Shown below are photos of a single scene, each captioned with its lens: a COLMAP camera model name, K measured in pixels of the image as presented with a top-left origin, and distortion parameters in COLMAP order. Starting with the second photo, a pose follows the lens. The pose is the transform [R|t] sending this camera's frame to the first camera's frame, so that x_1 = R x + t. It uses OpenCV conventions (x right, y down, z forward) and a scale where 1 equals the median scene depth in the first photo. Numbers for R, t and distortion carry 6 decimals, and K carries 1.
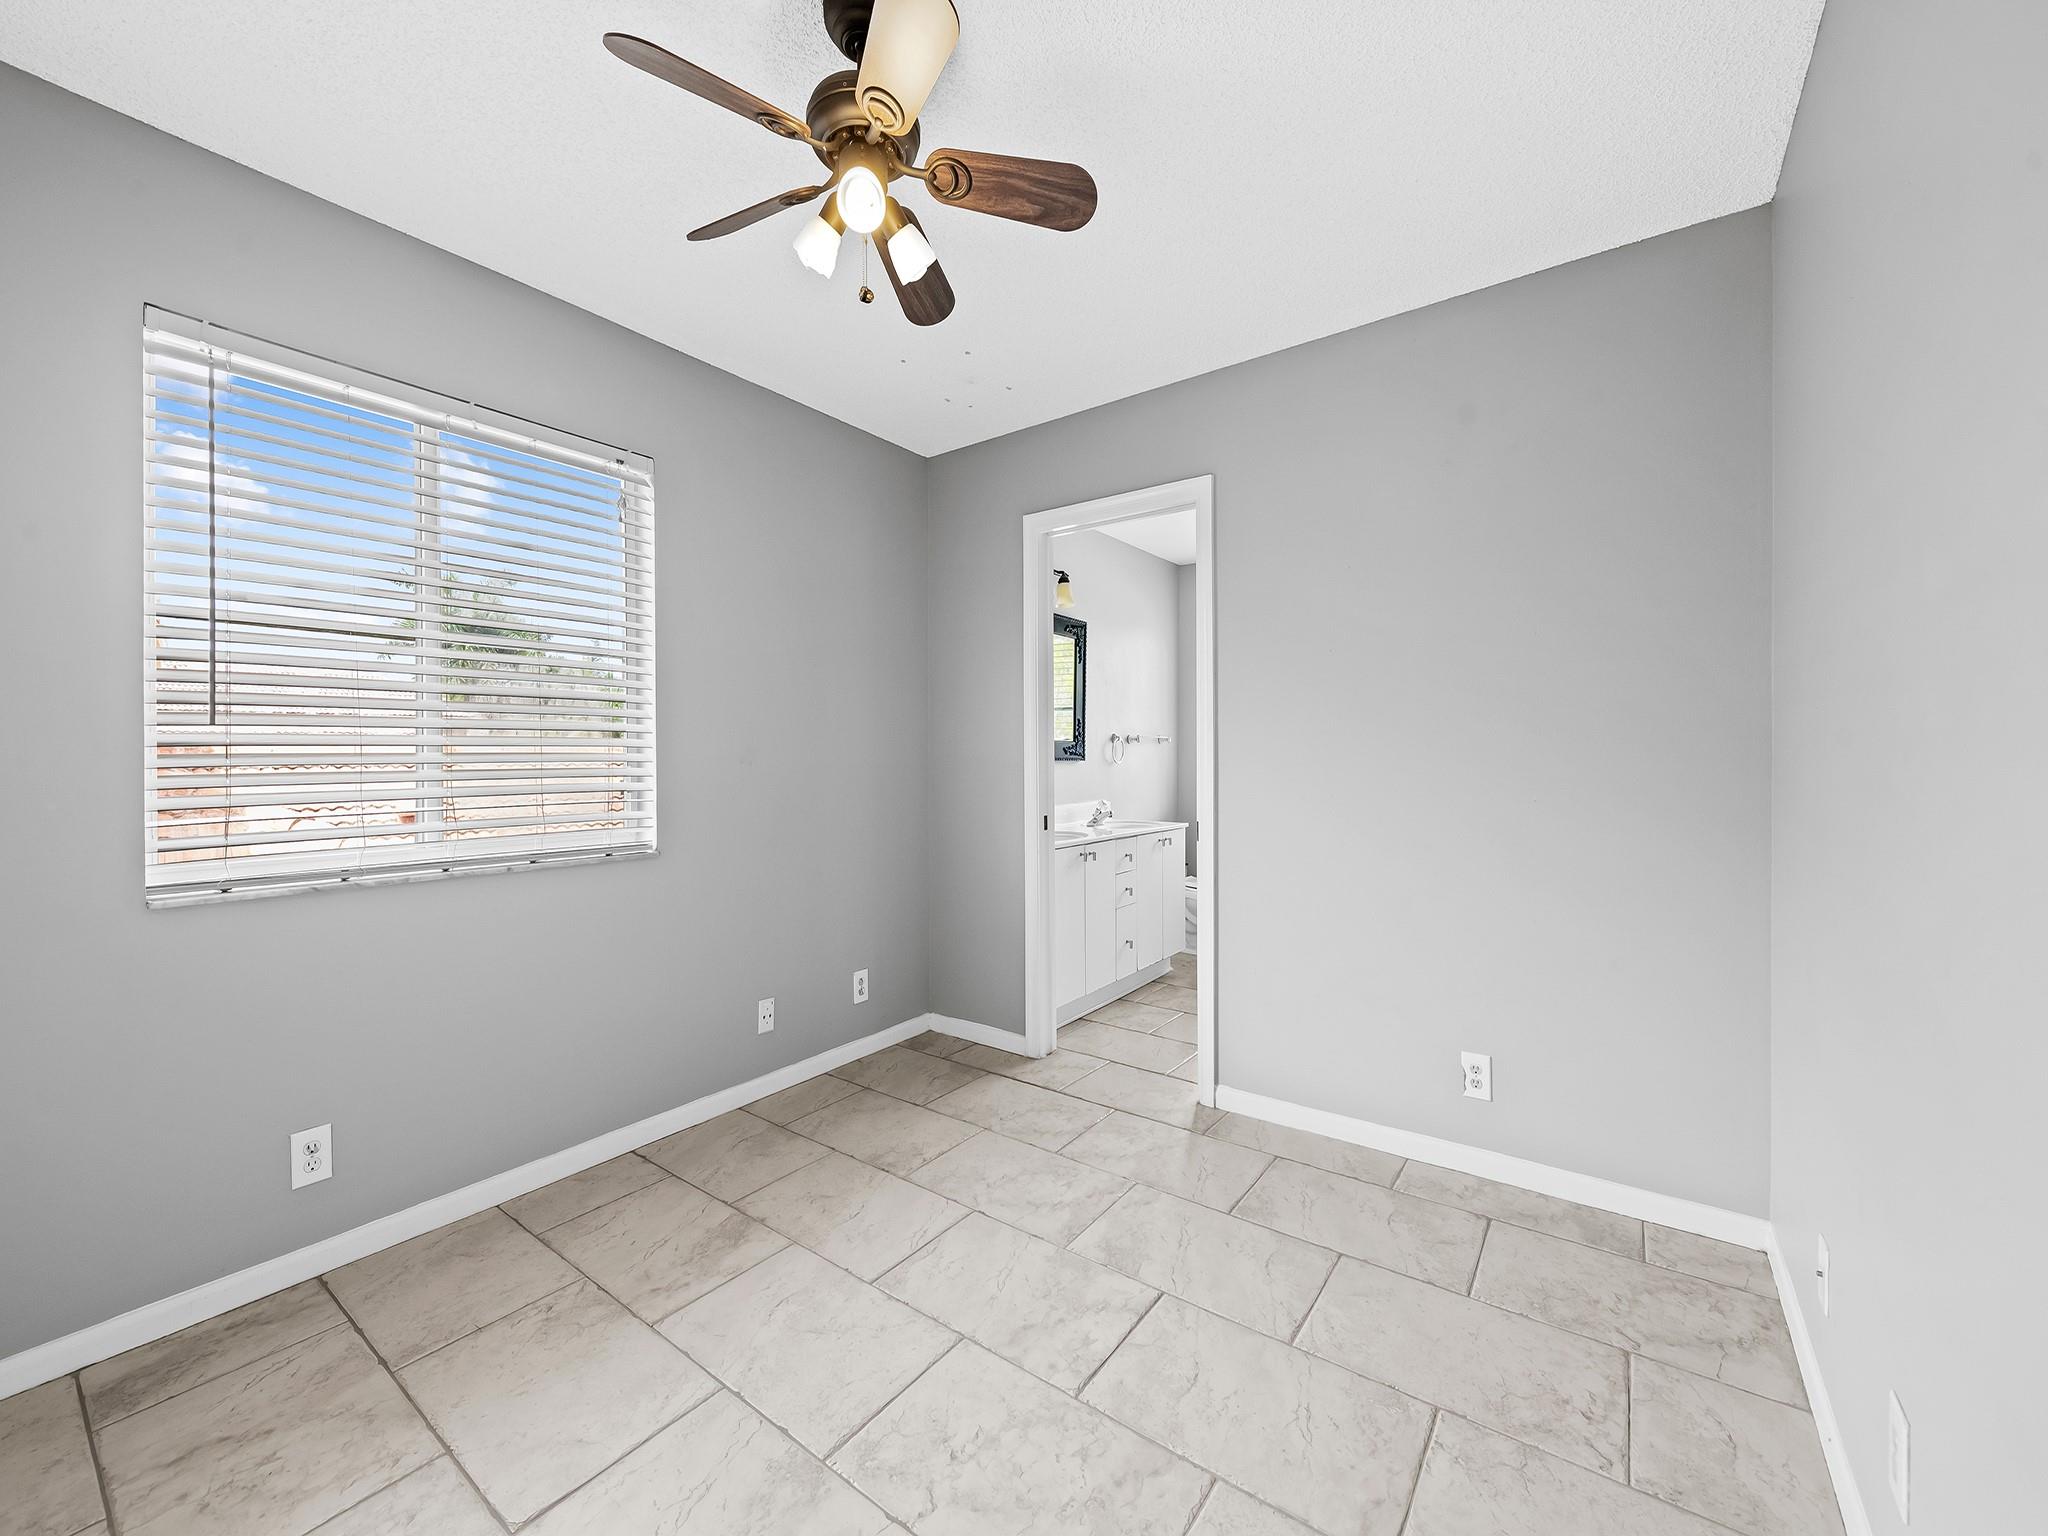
lens RADIAL K [[820.2, 0, 1025.3], [0, 820.2, 768.2], [0, 0, 1]] dist [-0.002471, -0.000372]
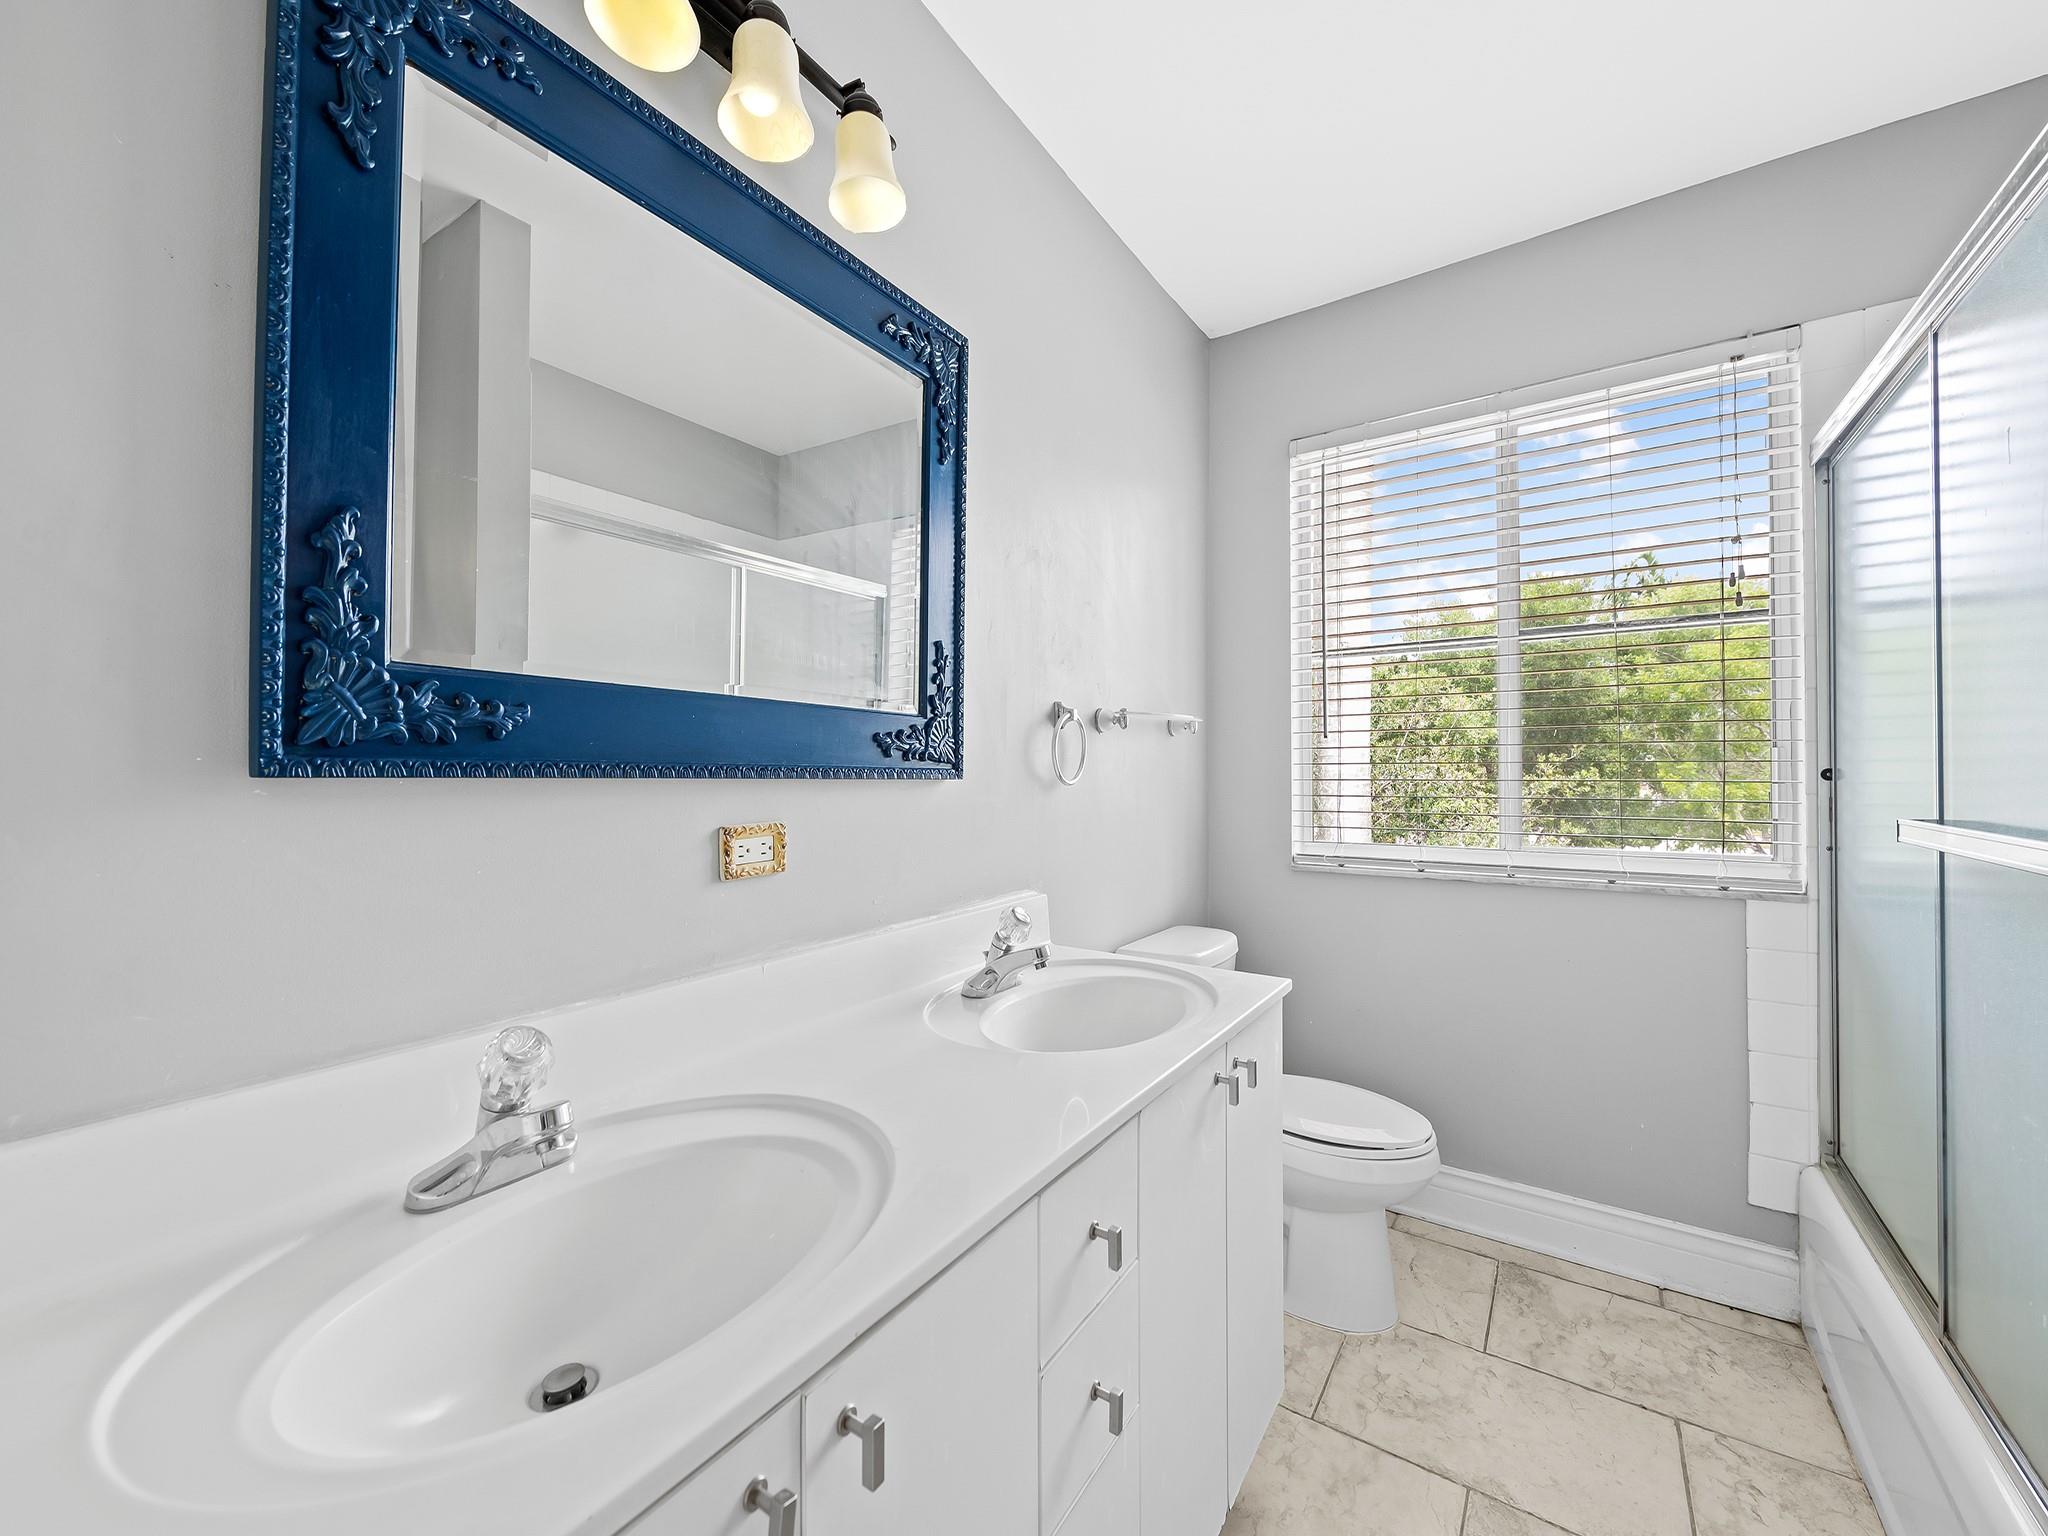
lens RADIAL K [[820.2, 0, 1023.6], [0, 820.2, 769.3], [0, 0, 1]] dist [-0.002471, -0.000372]
pose [[0.999132, -0.002421, 0.041579, 0.174279], [0.003058, 0.999879, -0.015260, -0.015954], [-0.041537, 0.015374, 0.999019, 1.434071]]
